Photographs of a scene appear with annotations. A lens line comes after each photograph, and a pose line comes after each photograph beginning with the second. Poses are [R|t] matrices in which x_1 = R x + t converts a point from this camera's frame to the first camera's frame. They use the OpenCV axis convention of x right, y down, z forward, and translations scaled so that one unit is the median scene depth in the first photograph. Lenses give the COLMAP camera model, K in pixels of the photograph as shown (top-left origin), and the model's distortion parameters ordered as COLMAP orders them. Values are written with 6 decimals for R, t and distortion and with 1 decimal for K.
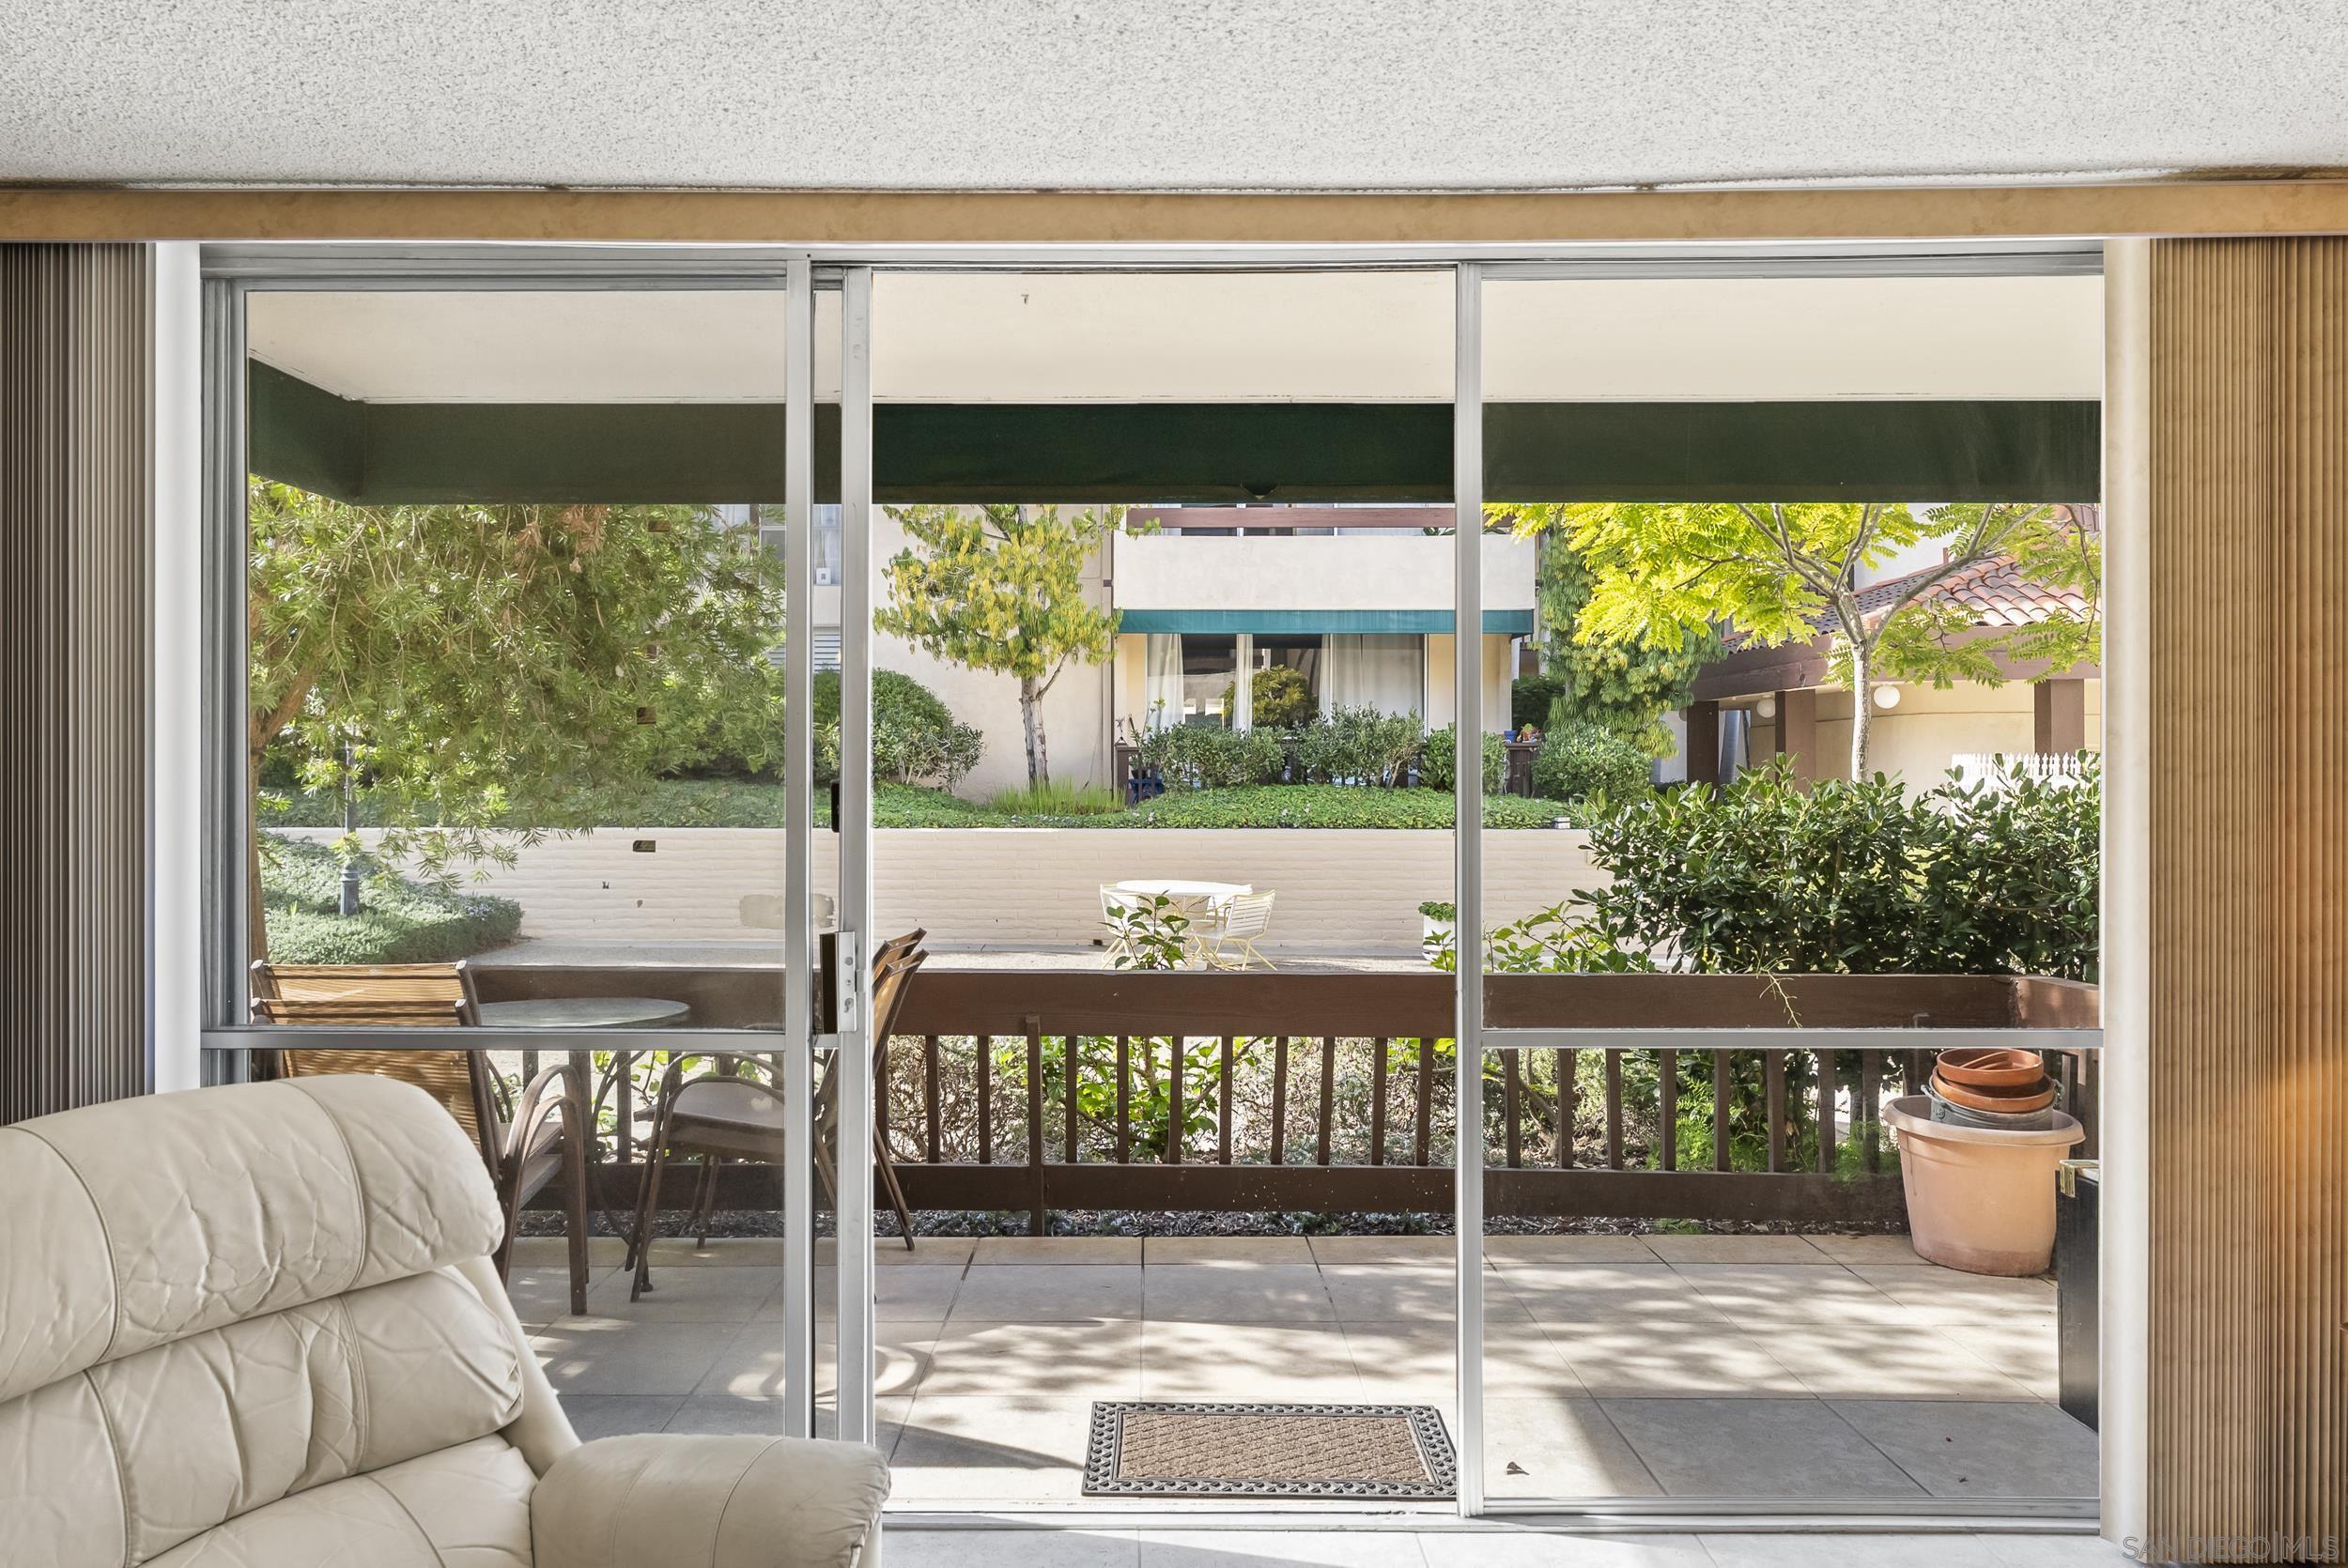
lens RADIAL K [[1541.5, 0, 1172.4], [0, 1541.5, 787.0], [0, 0, 1]] dist [-0.000260, 0.000127]
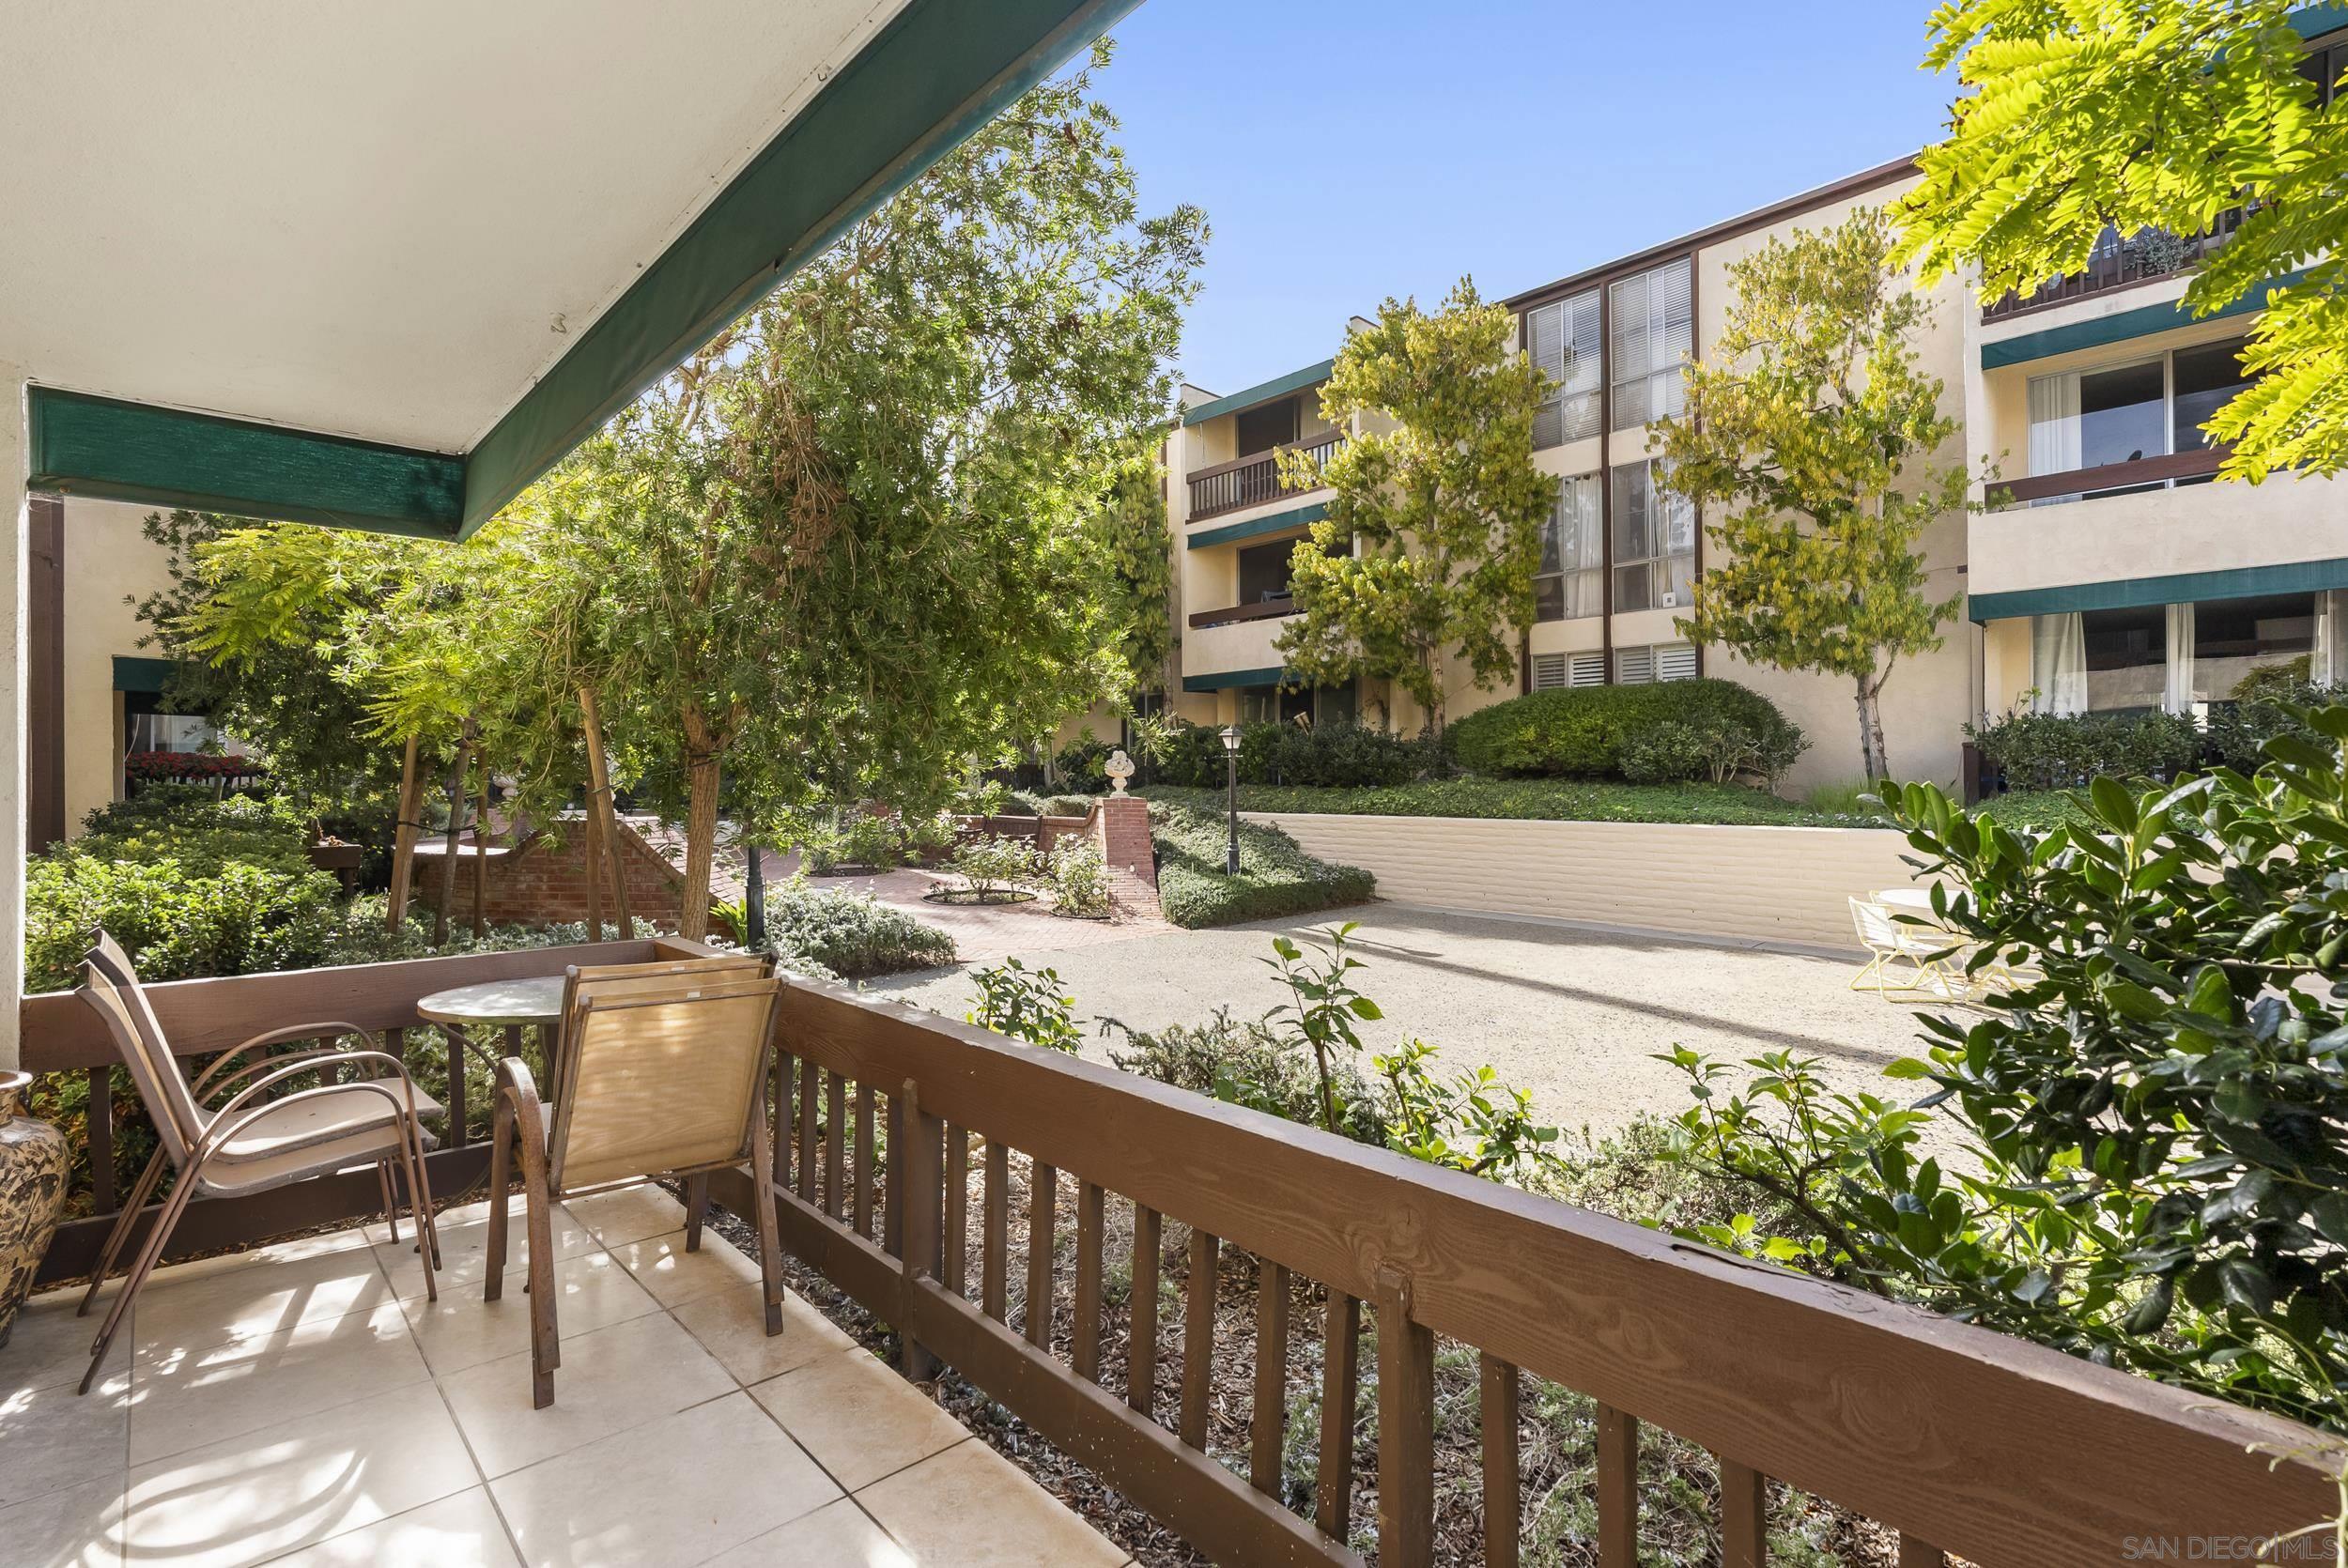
lens RADIAL K [[1074.1, 0, 1170.2], [0, 1074.1, 783.7], [0, 0, 1]] dist [-0.000392, -0.000088]
pose [[0.681465, 0.000381, -0.731851, 0.109420], [0.000275, 1.000000, 0.000777, -0.001536], [0.731851, -0.000731, 0.681465, 0.198438]]
